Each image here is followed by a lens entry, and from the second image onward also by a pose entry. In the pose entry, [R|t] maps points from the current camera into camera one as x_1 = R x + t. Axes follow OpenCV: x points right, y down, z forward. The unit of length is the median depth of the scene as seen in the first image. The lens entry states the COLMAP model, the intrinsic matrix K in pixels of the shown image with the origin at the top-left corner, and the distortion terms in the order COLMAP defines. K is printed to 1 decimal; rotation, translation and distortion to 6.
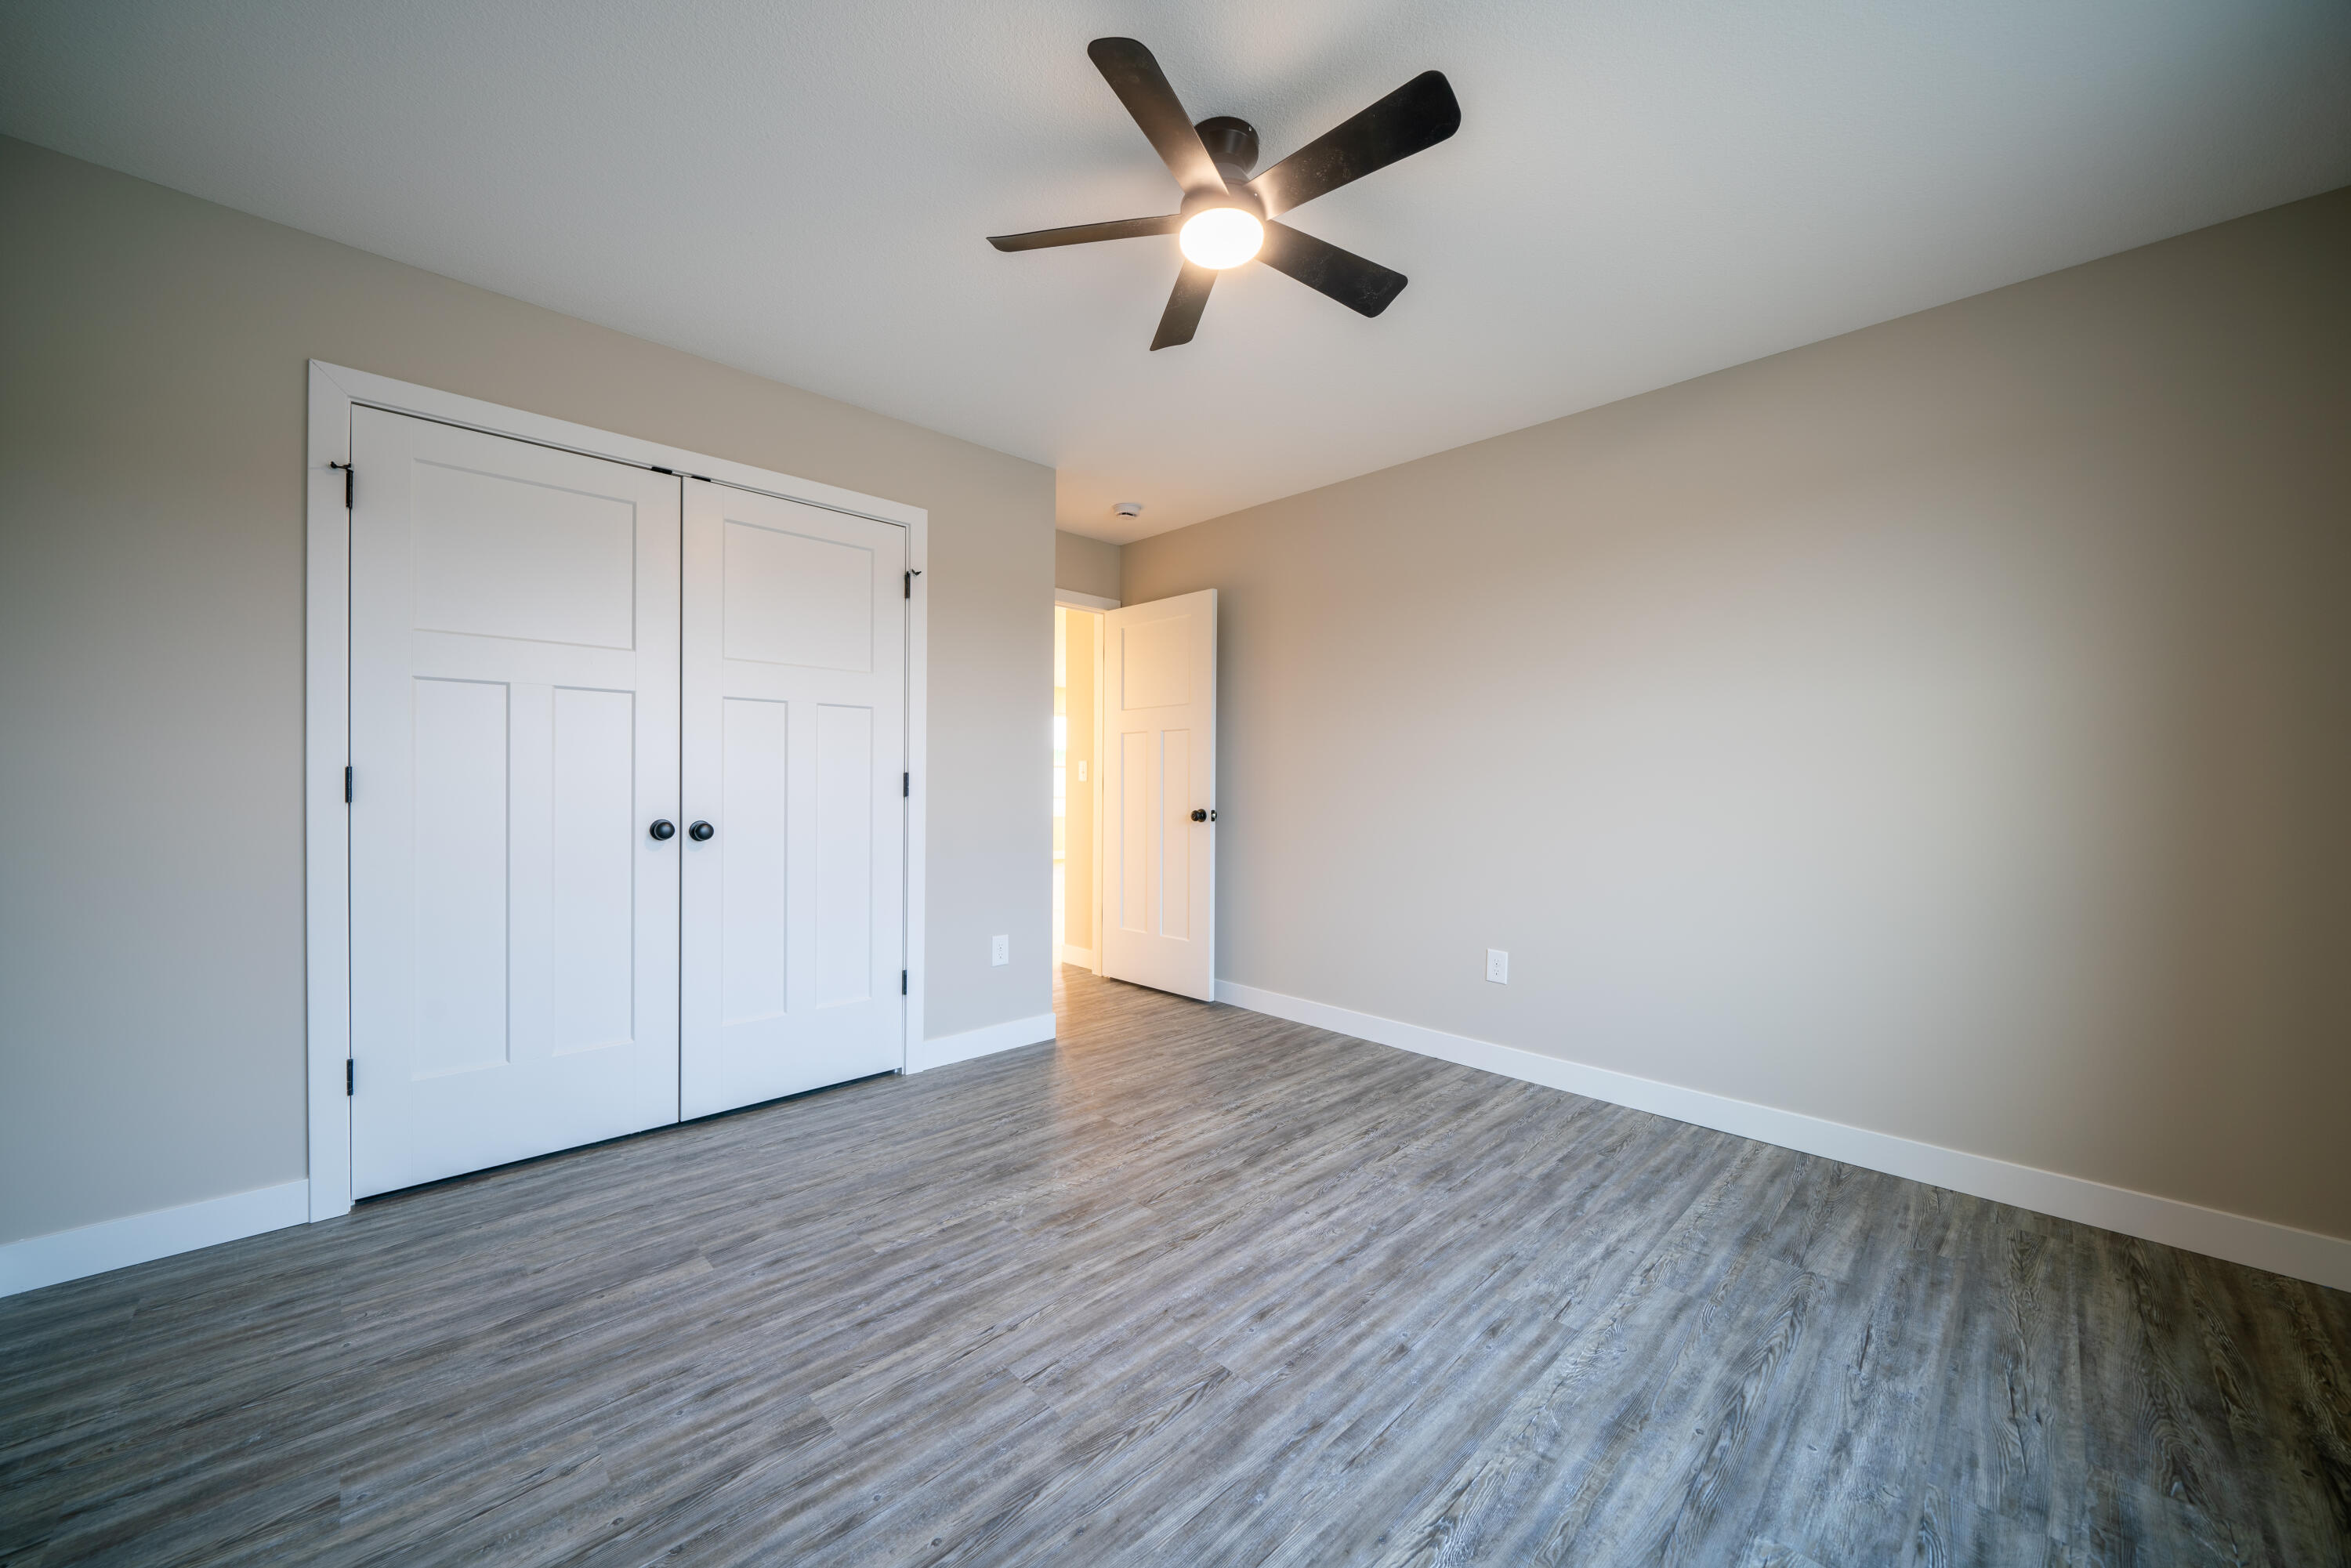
lens RADIAL K [[851.5, 0, 1153.0], [0, 851.5, 789.3], [0, 0, 1]] dist [-0.006412, 0.000548]
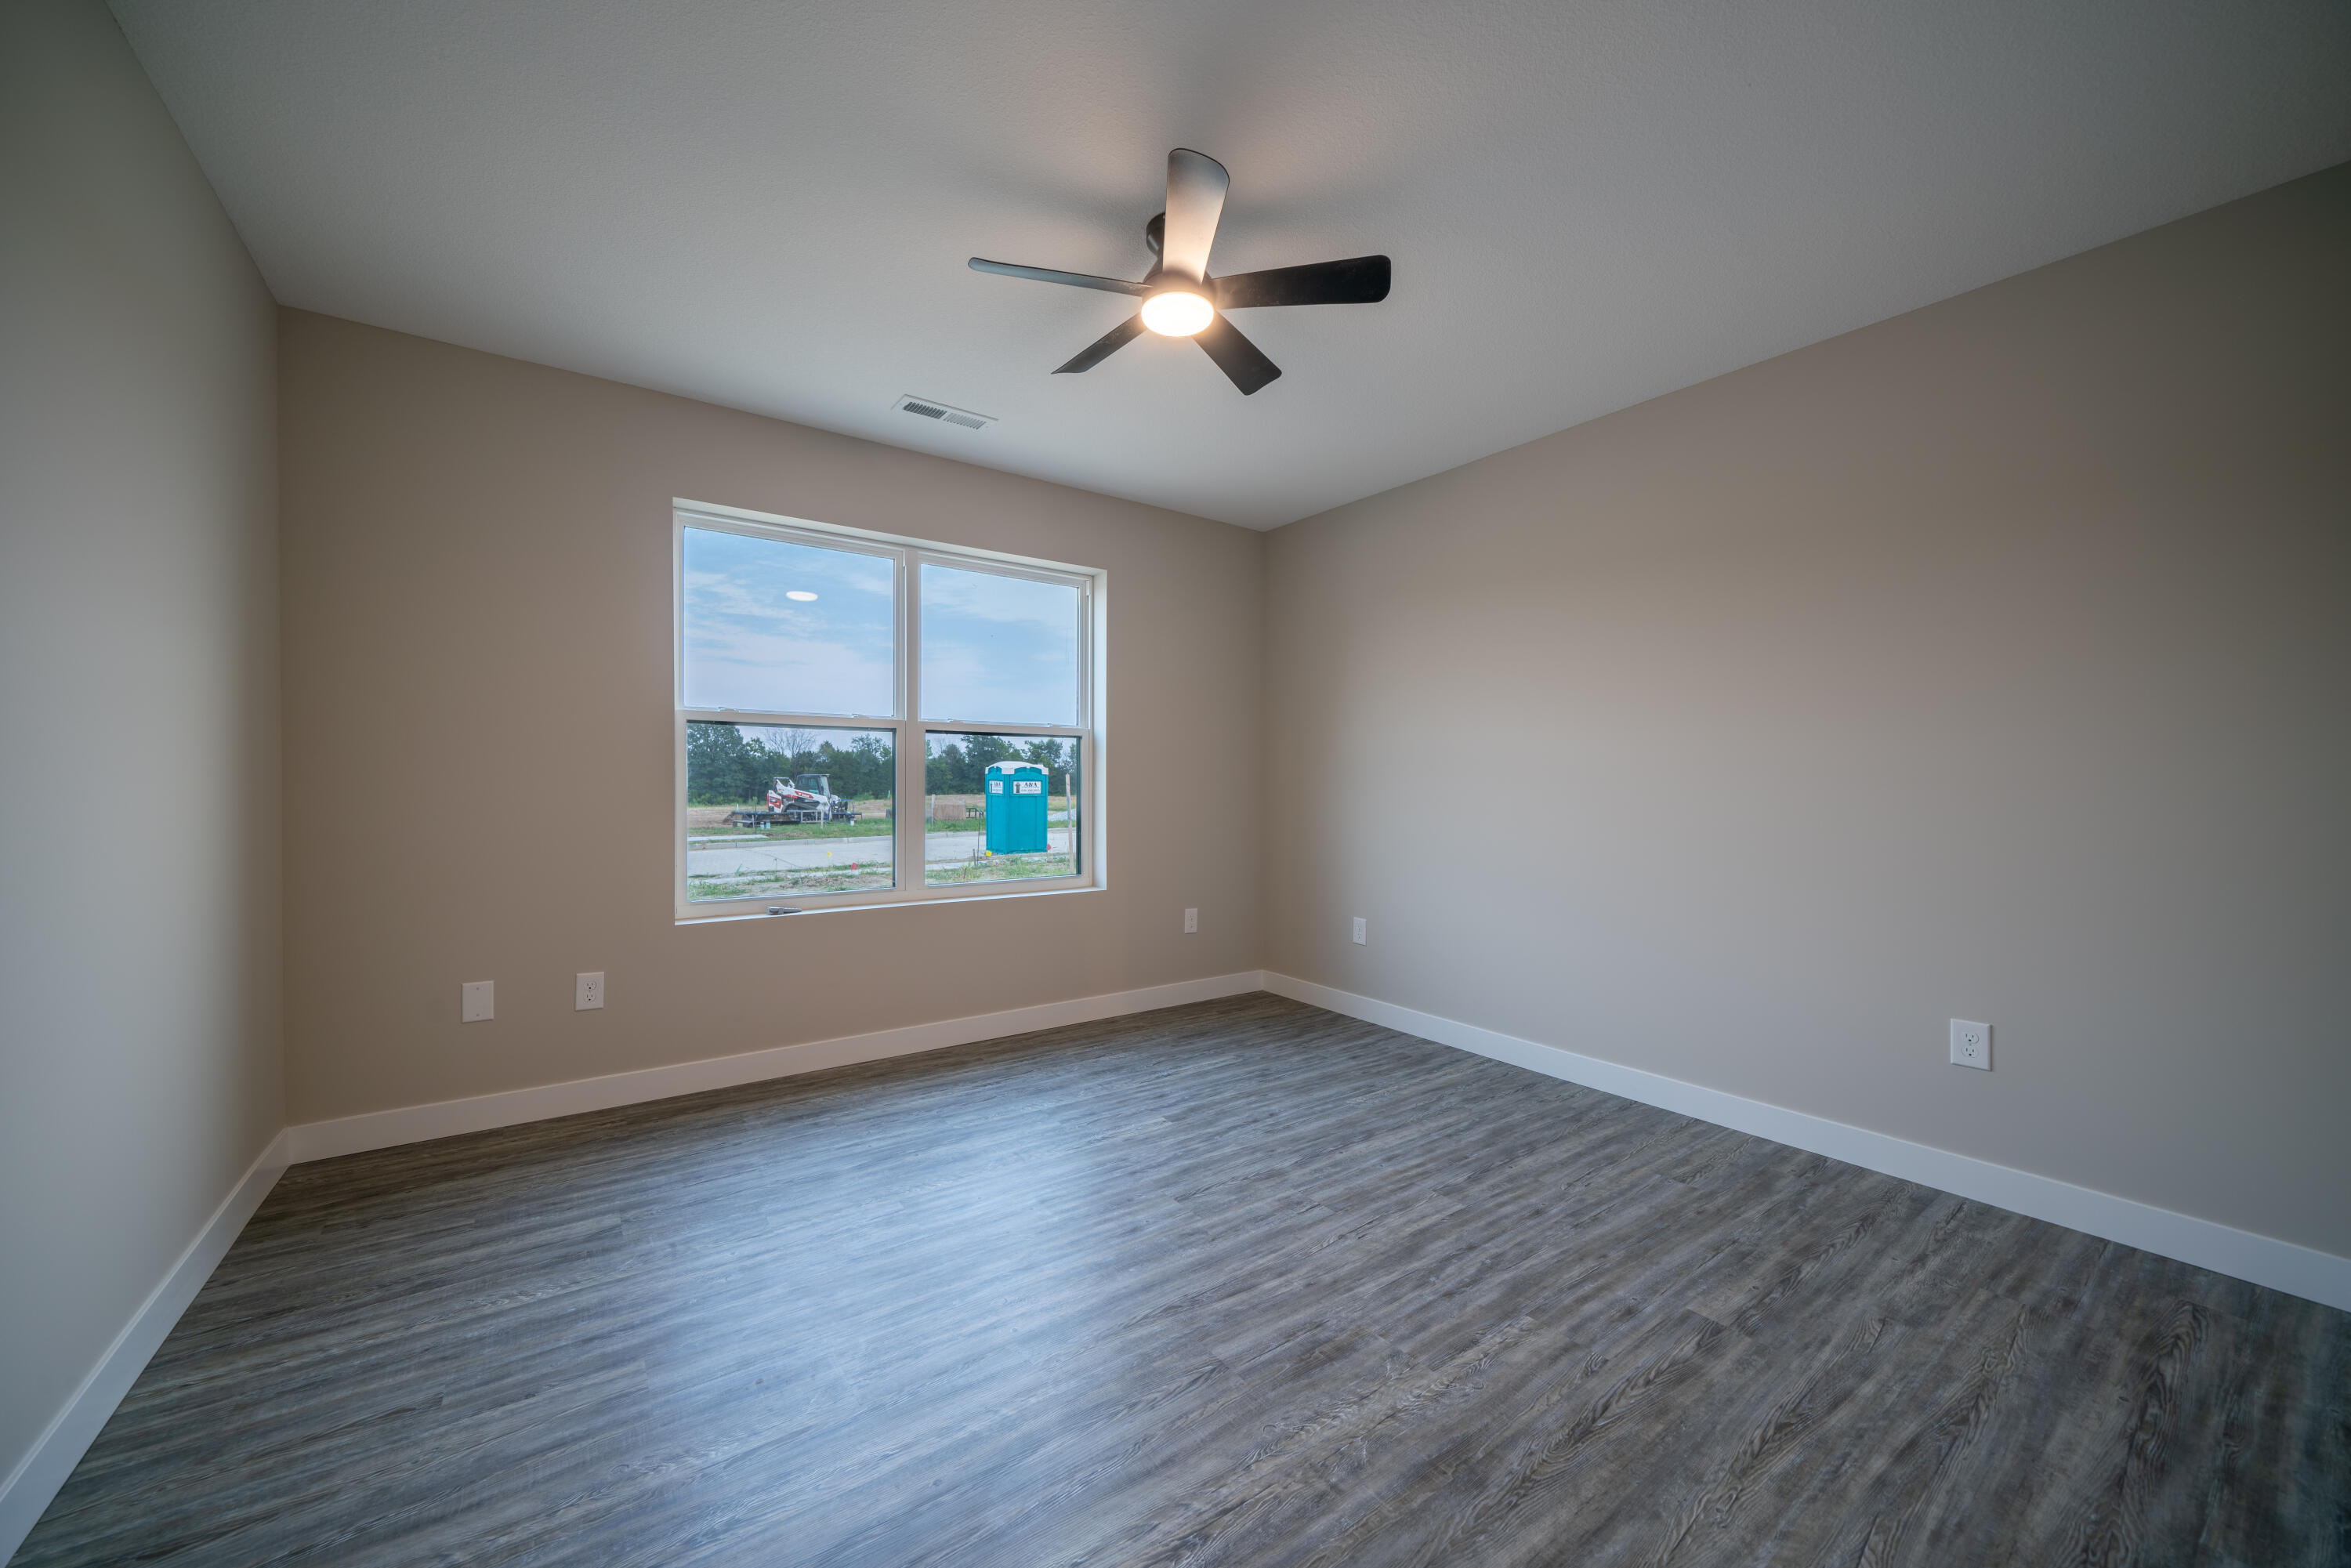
lens RADIAL K [[851.5, 0, 1153.0], [0, 851.5, 789.3], [0, 0, 1]] dist [-0.006412, 0.000548]
pose [[-0.988892, -0.015397, 0.147837, -0.066201], [-0.013007, 0.999769, 0.017120, -0.022180], [-0.148067, 0.015007, -0.988864, 2.177385]]
